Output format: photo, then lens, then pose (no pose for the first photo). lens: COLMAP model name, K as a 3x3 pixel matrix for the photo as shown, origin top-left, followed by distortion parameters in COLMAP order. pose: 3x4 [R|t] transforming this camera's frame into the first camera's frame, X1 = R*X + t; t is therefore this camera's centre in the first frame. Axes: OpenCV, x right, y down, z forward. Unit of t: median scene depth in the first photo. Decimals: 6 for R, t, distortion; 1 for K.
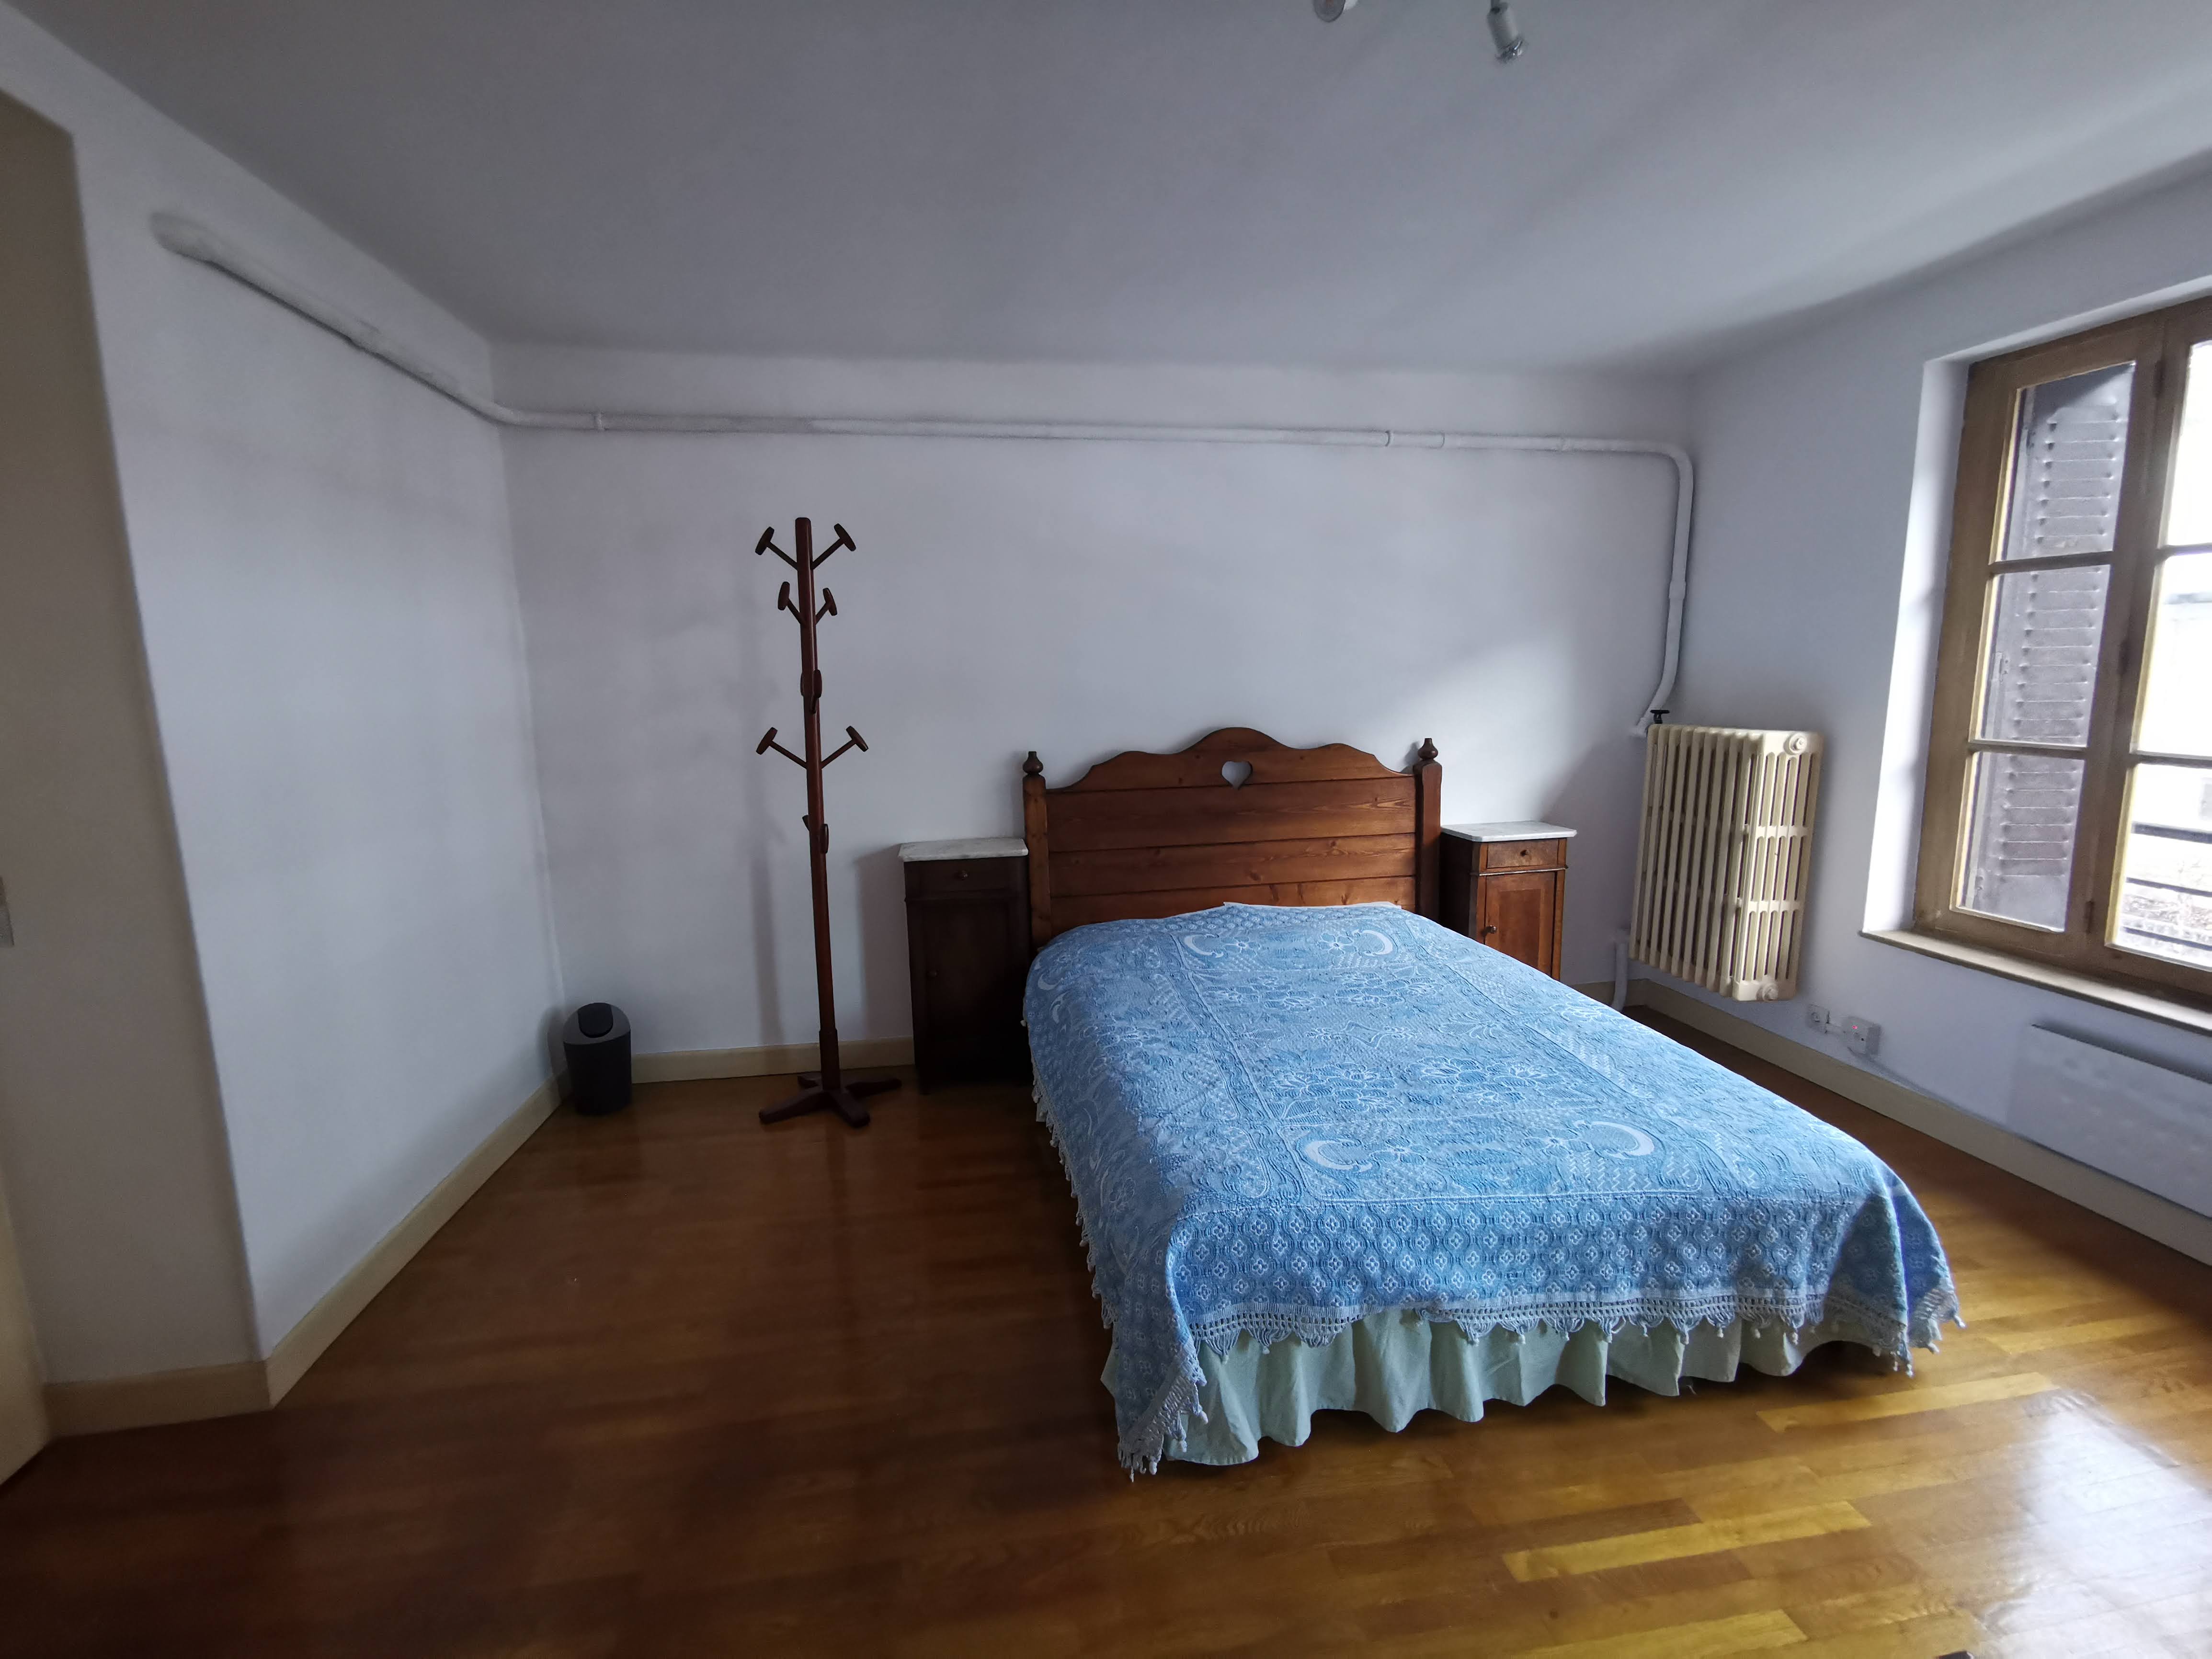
lens RADIAL K [[997.4, 0, 1131.2], [0, 997.4, 827.2], [0, 0, 1]] dist [-0.014168, 0.000006]
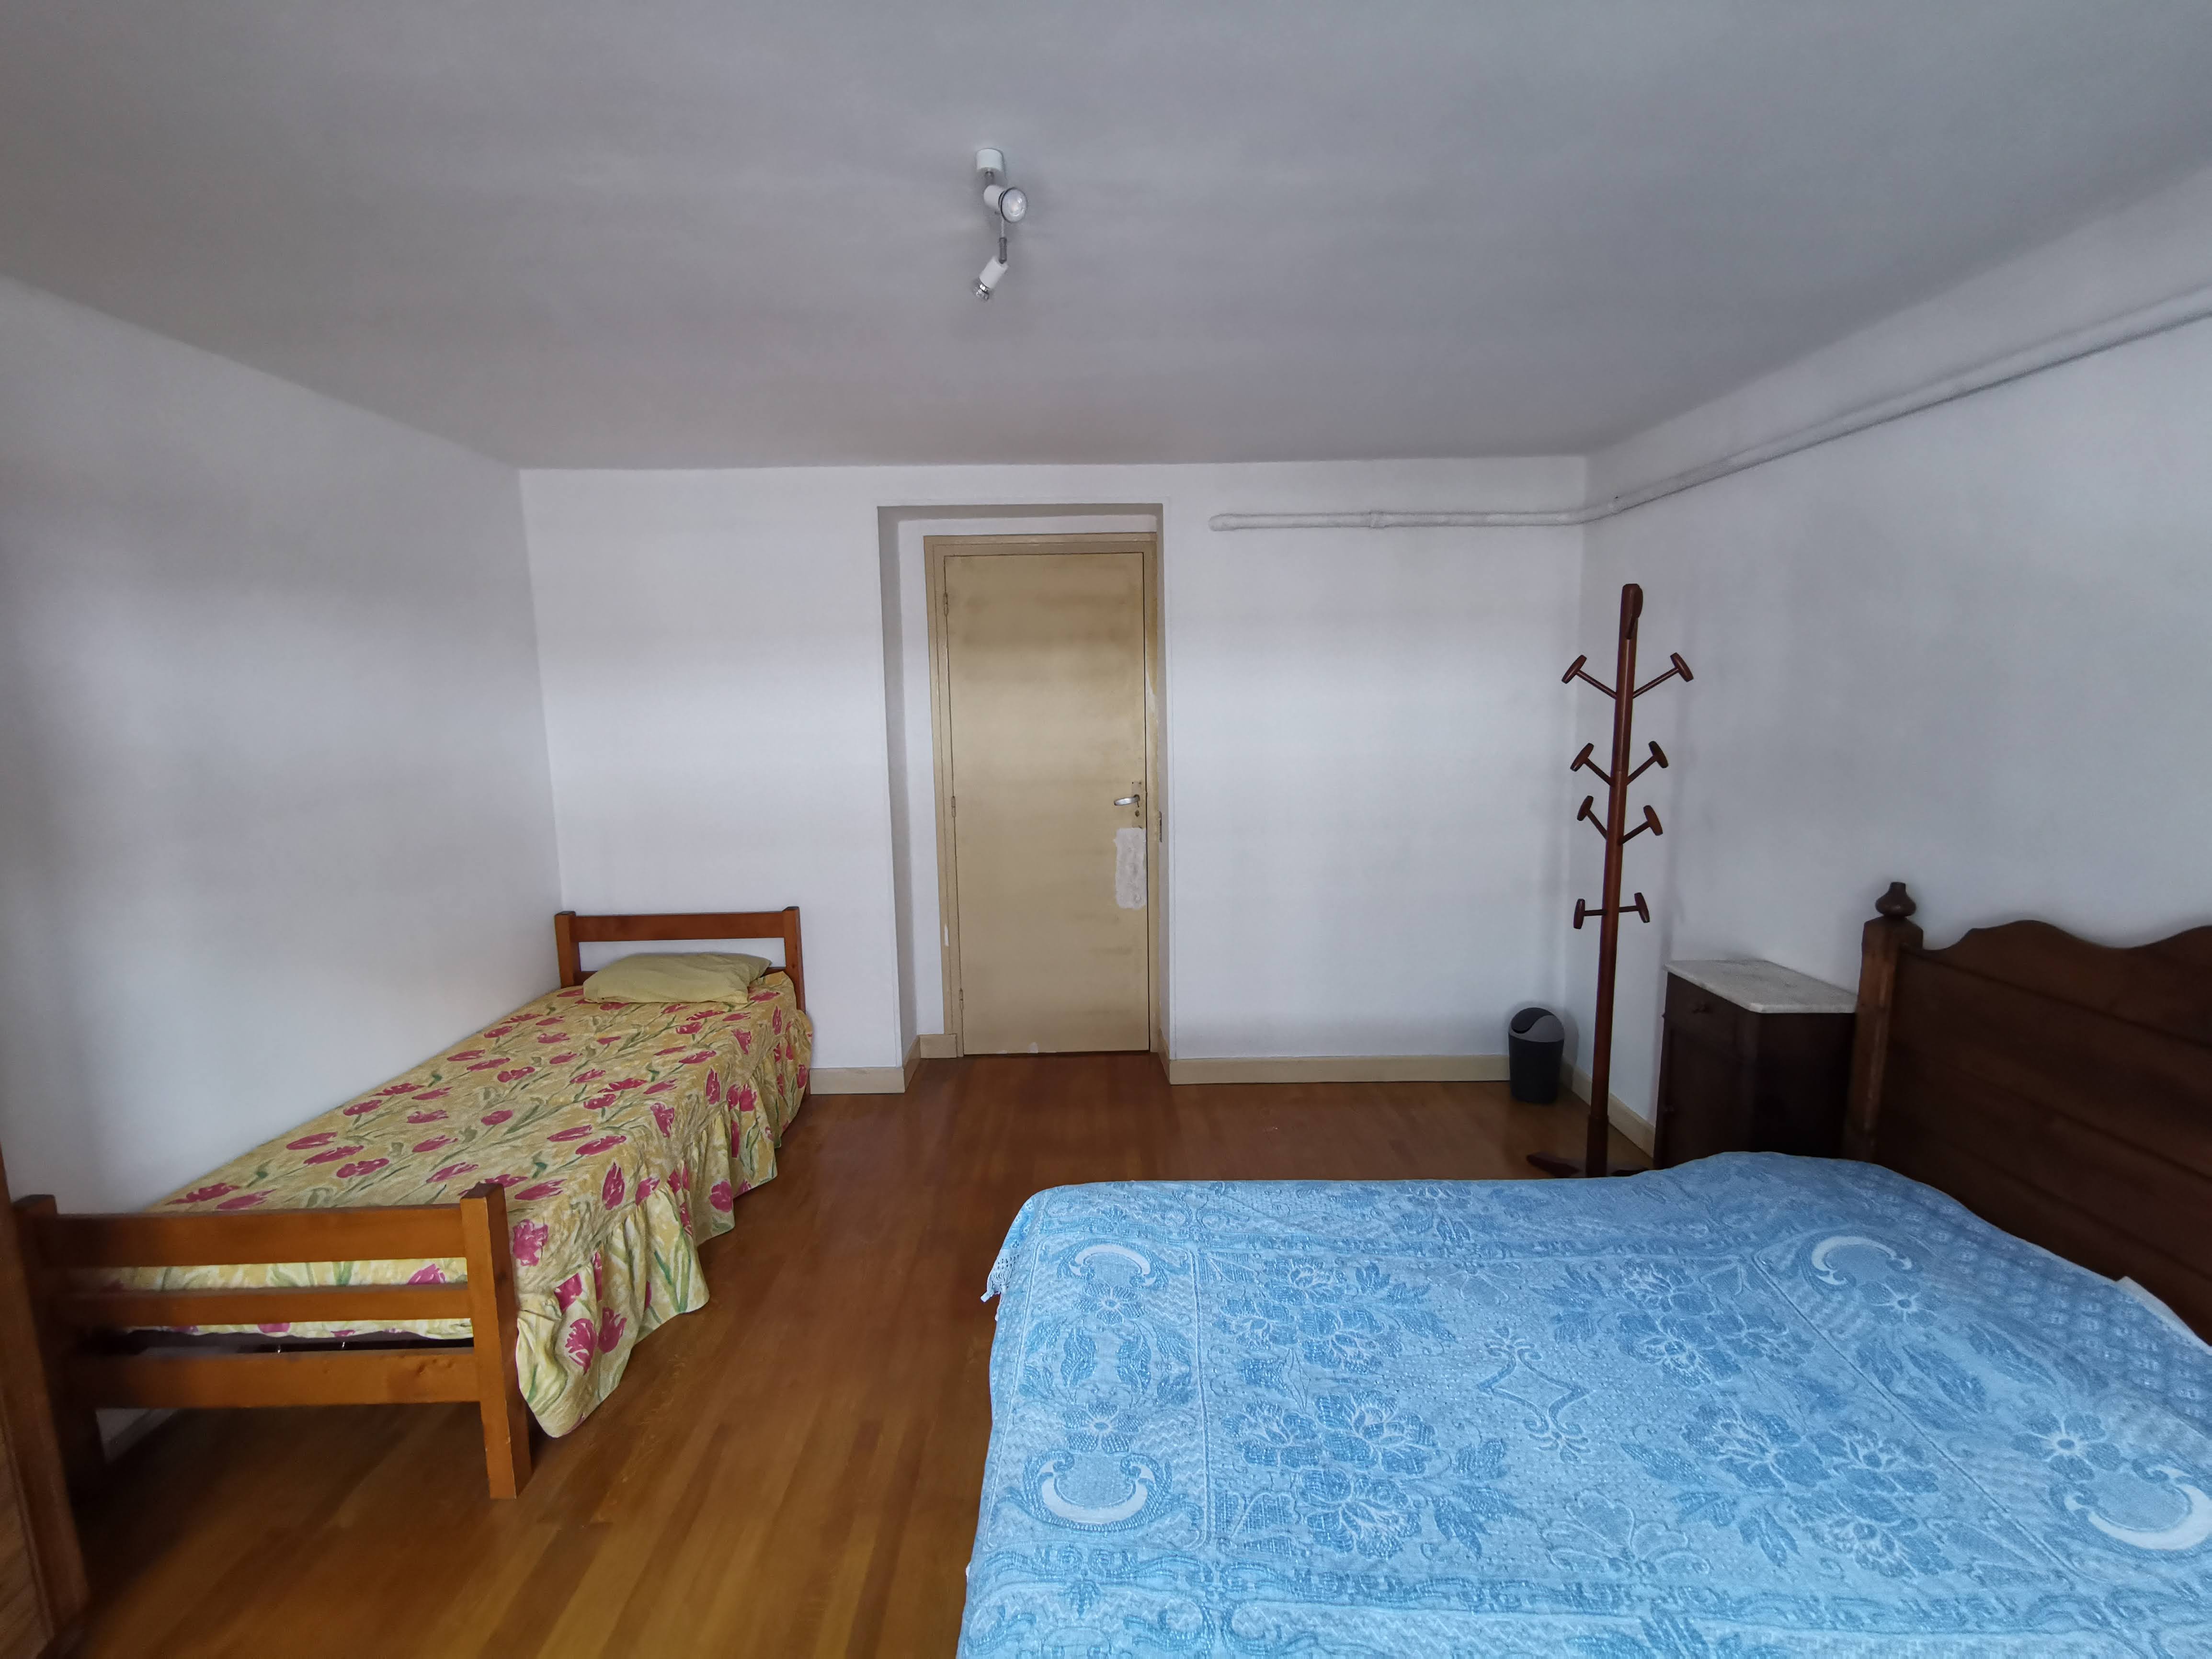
lens RADIAL K [[1043.8, 0, 1118.4], [0, 1043.8, 840.0], [0, 0, 1]] dist [0.004180, 0.001314]
pose [[-0.150758, 0.162373, -0.975145, 0.719122], [-0.136653, 0.973526, 0.183230, -0.178080], [0.979080, 0.160880, -0.124578, 0.650464]]
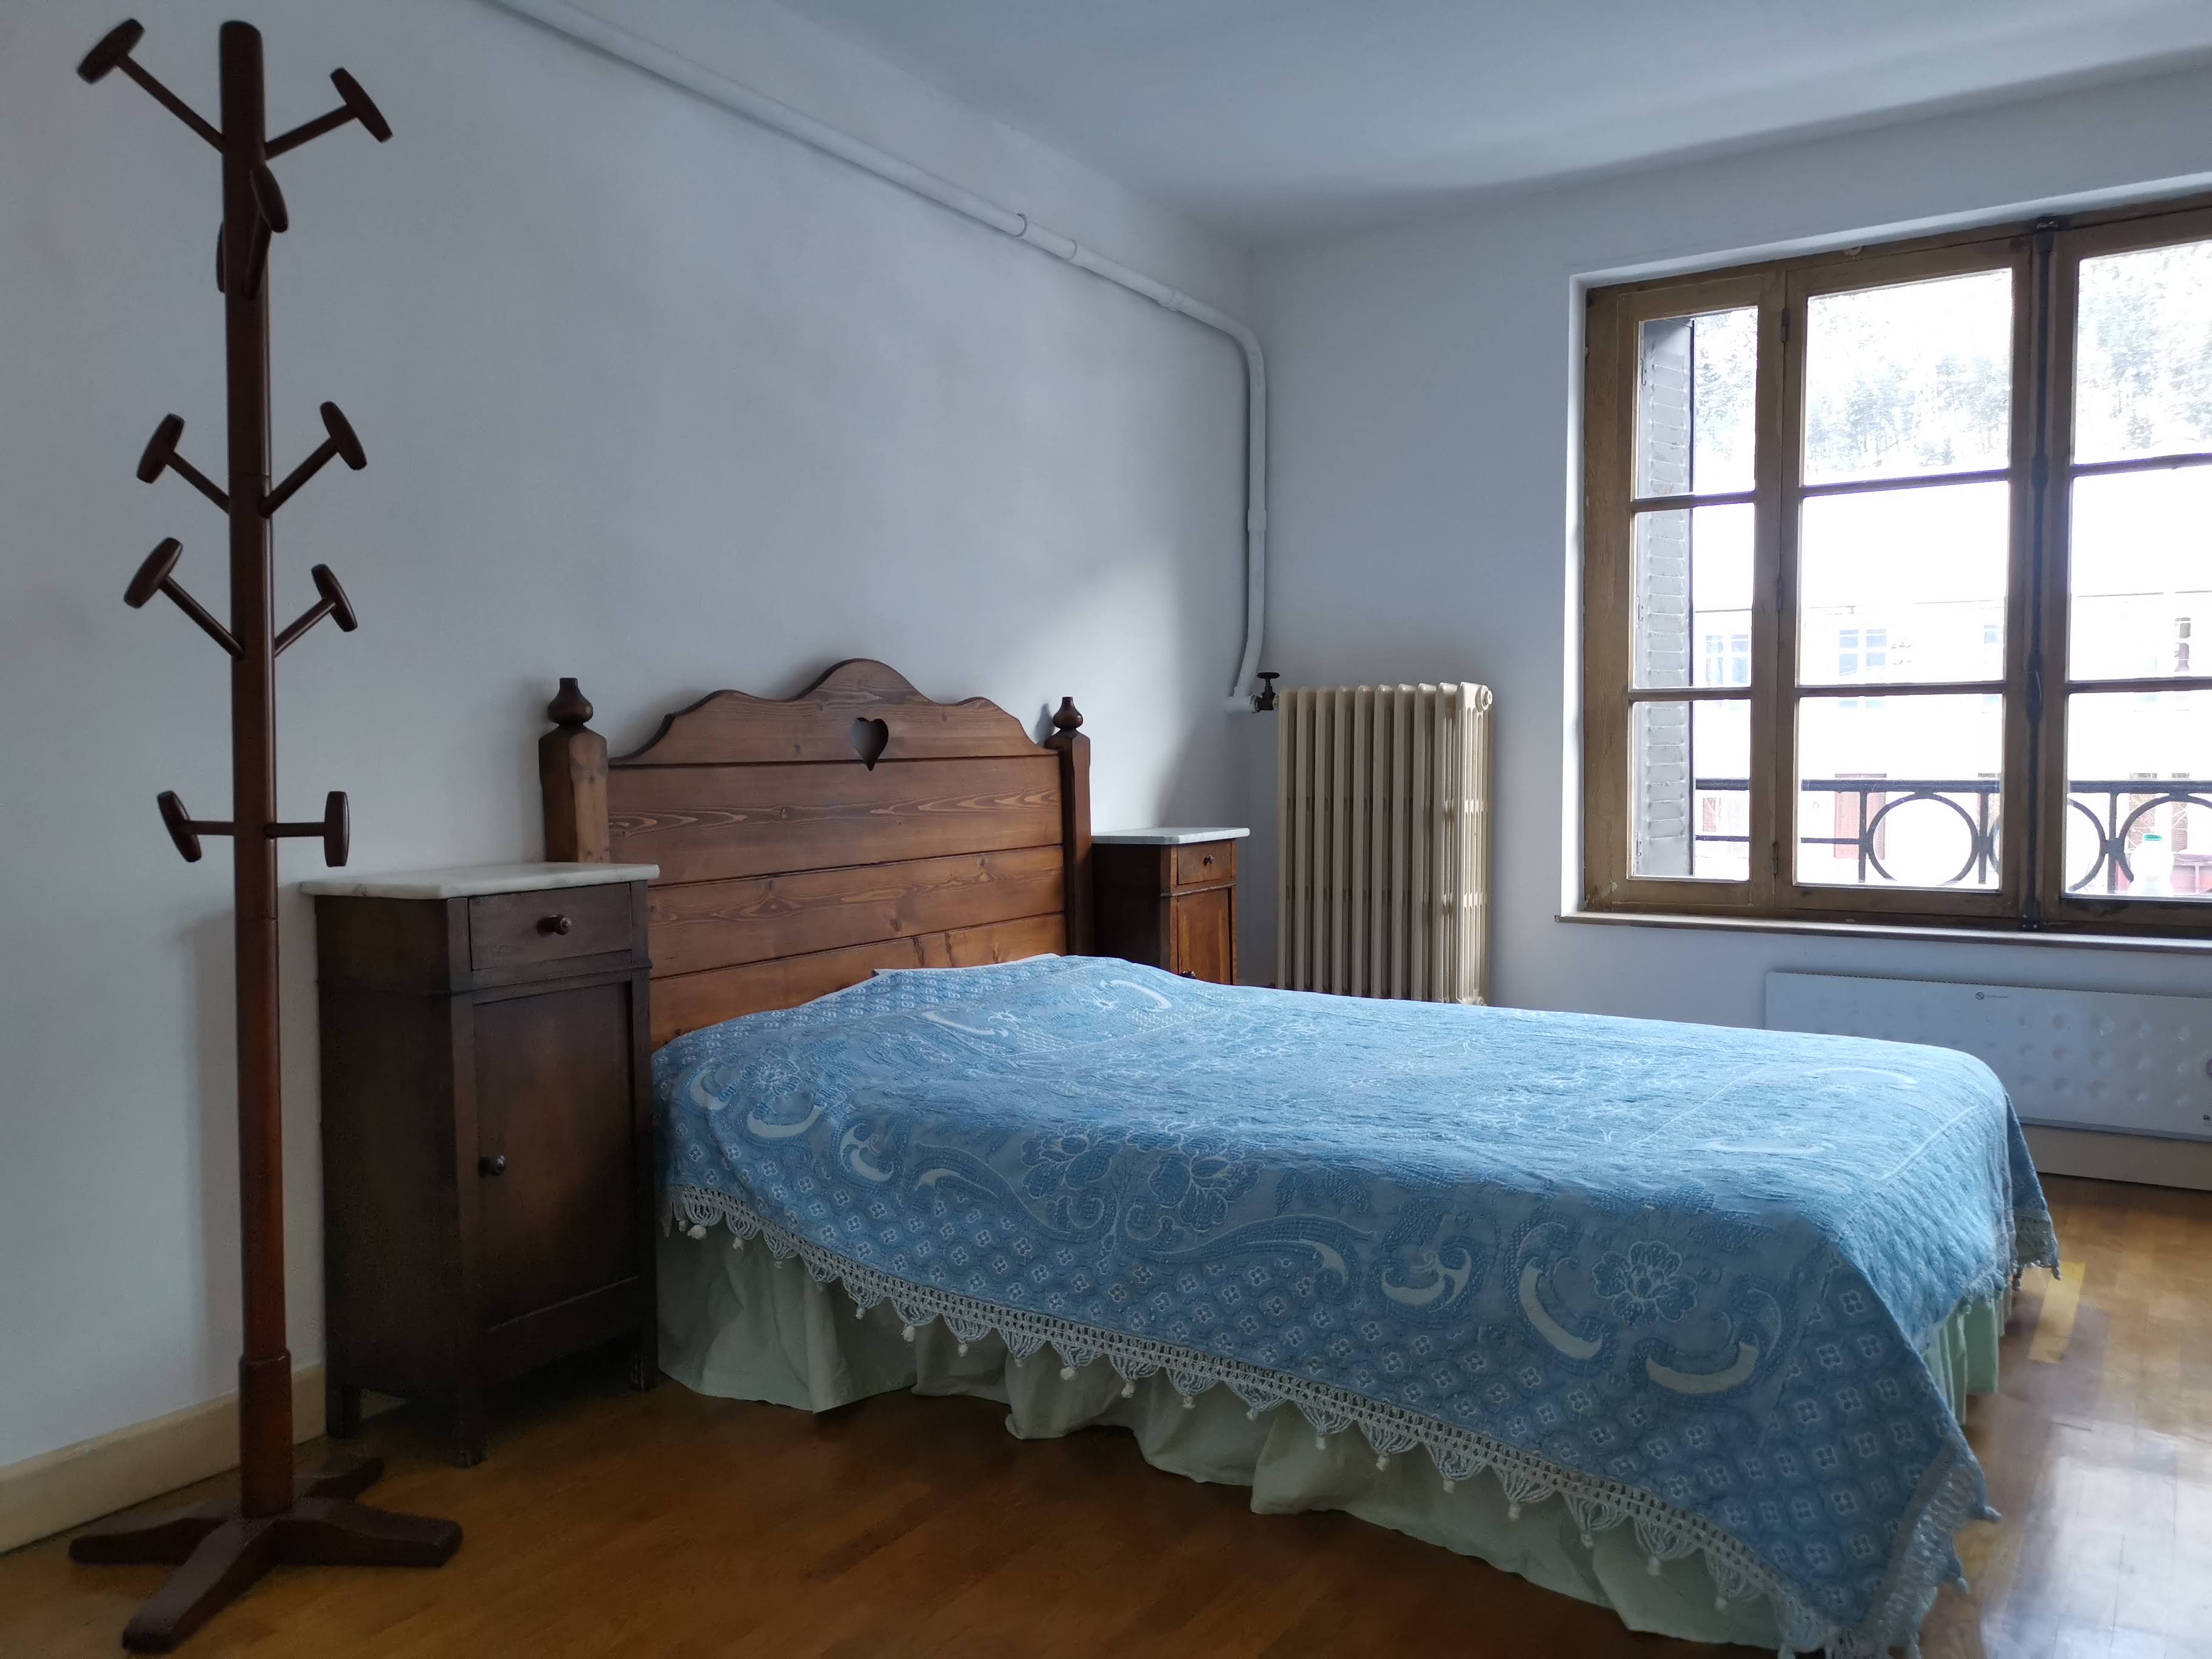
lens RADIAL K [[1592.7, 0, 1106.0], [0, 1592.7, 829.5], [0, 0, 1]] dist [-0.005913, -0.004010]
pose [[0.687706, -0.025170, 0.725553, -0.534492], [0.108817, 0.991682, -0.068738, 0.085292], [-0.717788, 0.126224, 0.684725, 0.339302]]
